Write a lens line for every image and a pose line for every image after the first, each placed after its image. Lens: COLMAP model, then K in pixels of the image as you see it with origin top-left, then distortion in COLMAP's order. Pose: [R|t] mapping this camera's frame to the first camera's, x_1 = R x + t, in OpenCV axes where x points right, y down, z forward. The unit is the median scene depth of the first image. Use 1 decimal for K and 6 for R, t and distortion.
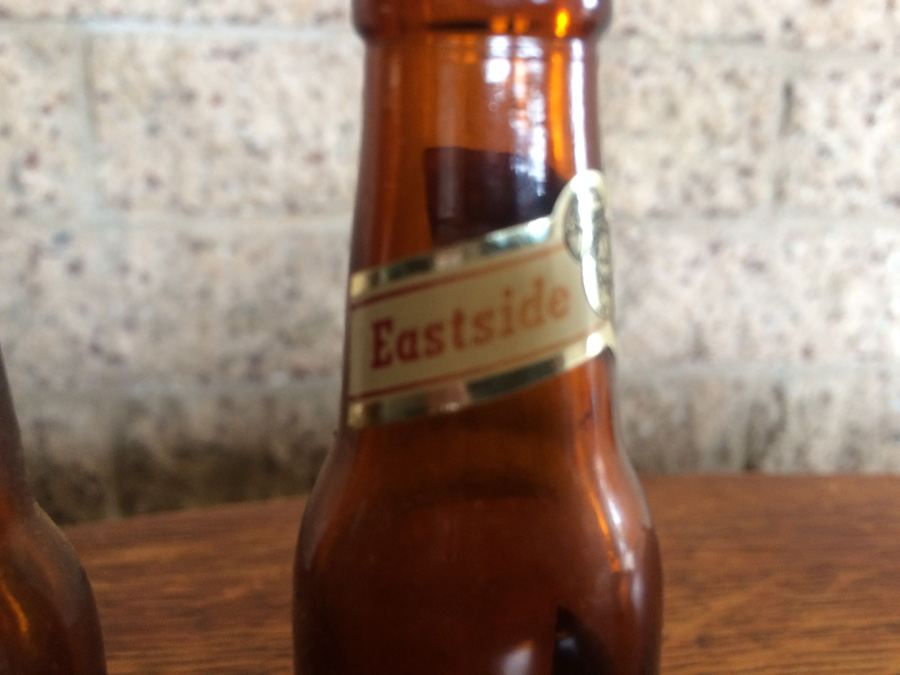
lens RADIAL K [[821.3, 0, 452.4], [0, 821.3, 340.2], [0, 0, 1]] dist [-0.005457, 0.000000]
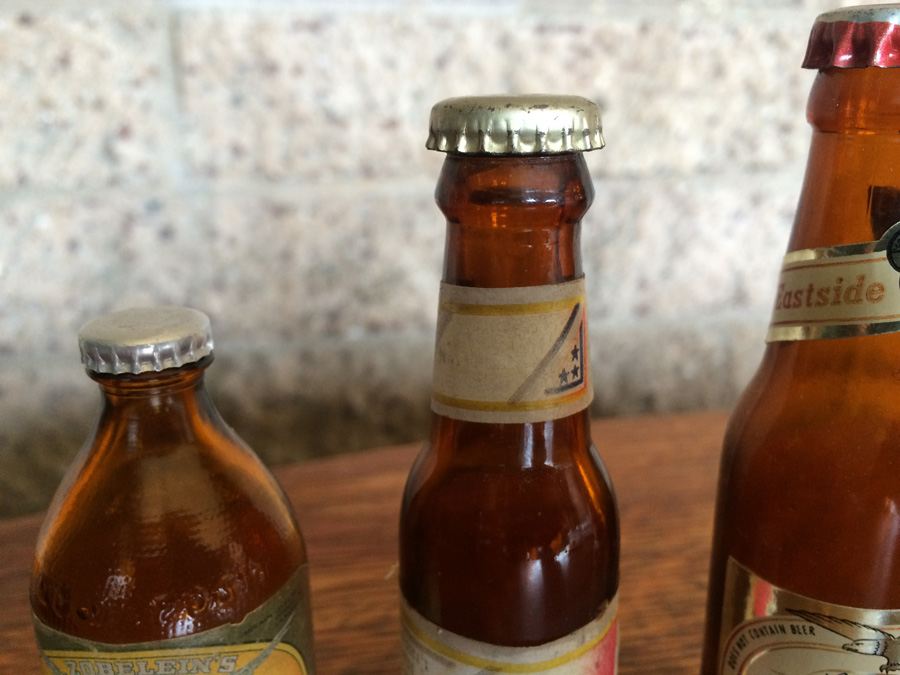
lens RADIAL K [[821.3, 0, 449.7], [0, 821.3, 337.6], [0, 0, 1]] dist [-0.005457, 0.000000]
pose [[0.999360, -0.024970, 0.025597, -0.118600], [0.023290, 0.997681, 0.063954, -0.013125], [-0.027134, -0.063317, 0.997625, -0.071450]]
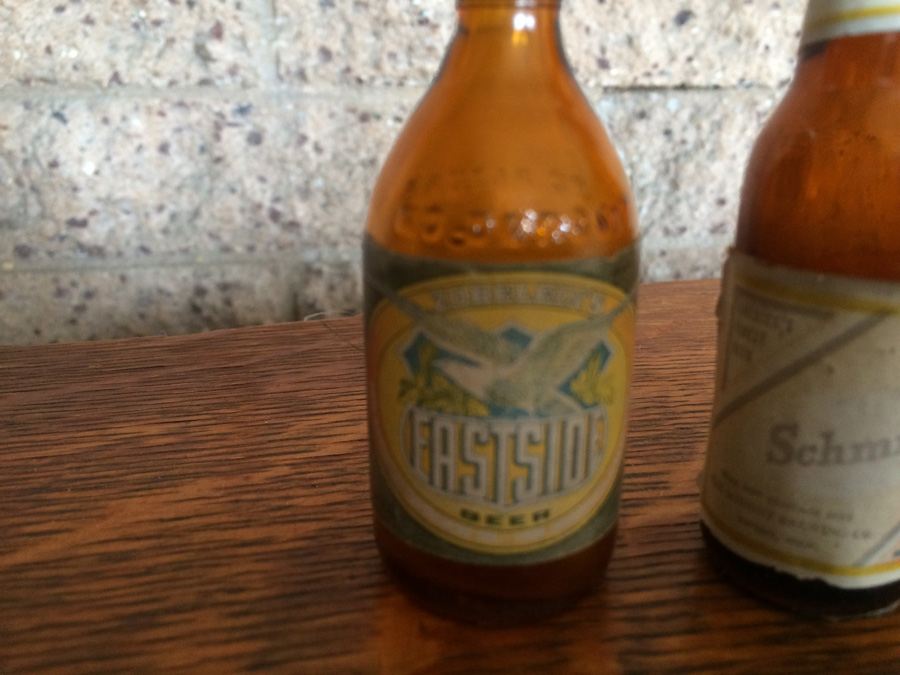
lens RADIAL K [[821.3, 0, 435.3], [0, 821.3, 322.4], [0, 0, 1]] dist [-0.005457, 0.000000]
pose [[0.999830, -0.011320, -0.014542, -0.203367], [0.012417, 0.996900, 0.077688, 0.066120], [0.013618, -0.077855, 0.996872, -0.066847]]
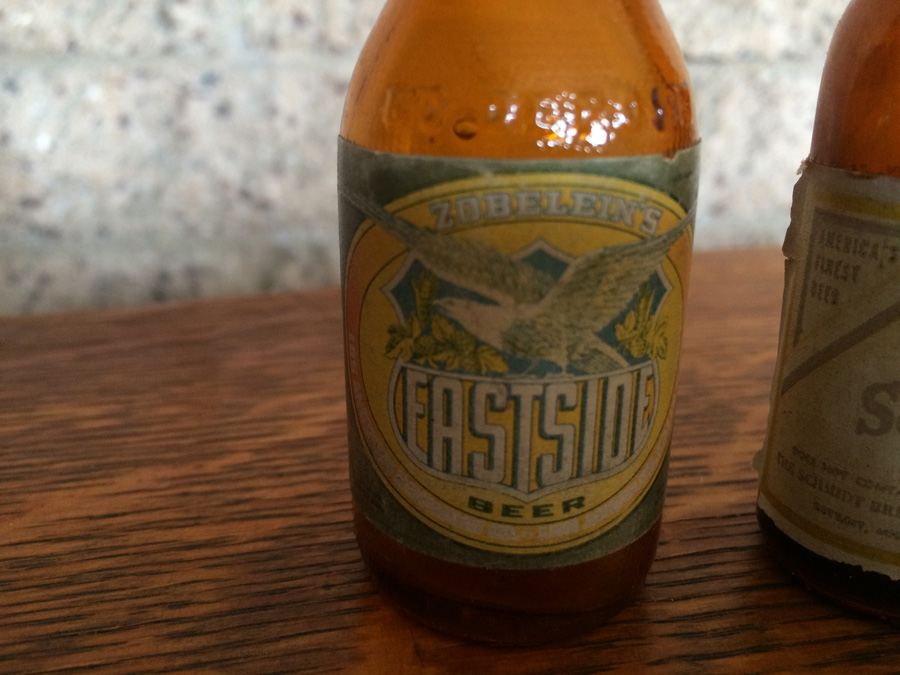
lens RADIAL K [[821.3, 0, 440.6], [0, 821.3, 339.9], [0, 0, 1]] dist [-0.005457, 0.000000]
pose [[0.999709, -0.016396, 0.017675, -0.207990], [0.014442, 0.994313, 0.105510, 0.081942], [-0.019304, -0.105224, 0.994261, -0.018872]]
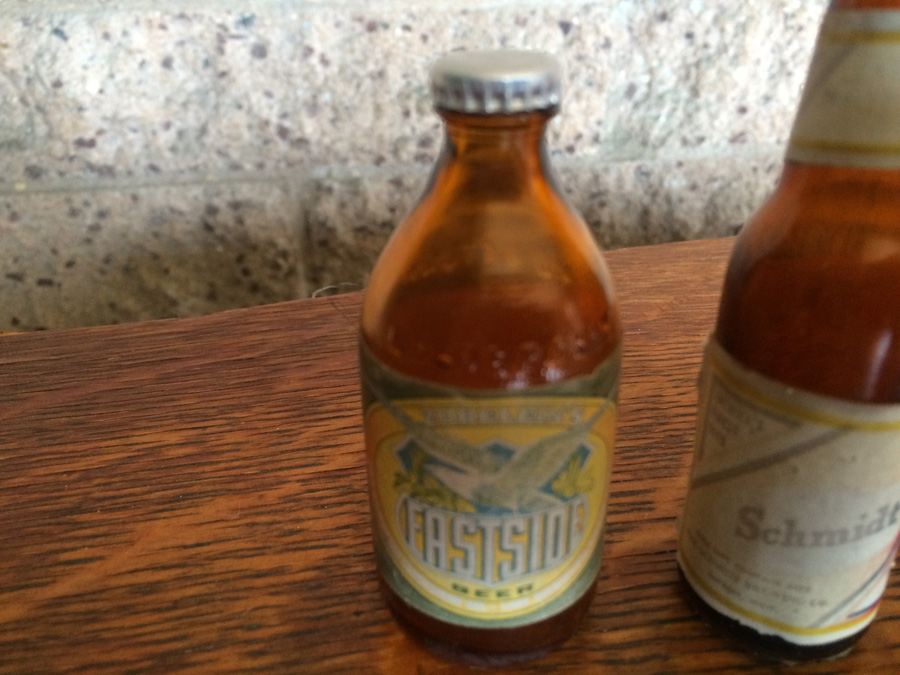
lens RADIAL K [[821.3, 0, 431.0], [0, 821.3, 332.9], [0, 0, 1]] dist [-0.005457, 0.000000]
pose [[0.999028, -0.012414, -0.042291, -0.195918], [0.022360, 0.969620, 0.243591, 0.007689], [0.037982, -0.244300, 0.968956, -0.068575]]
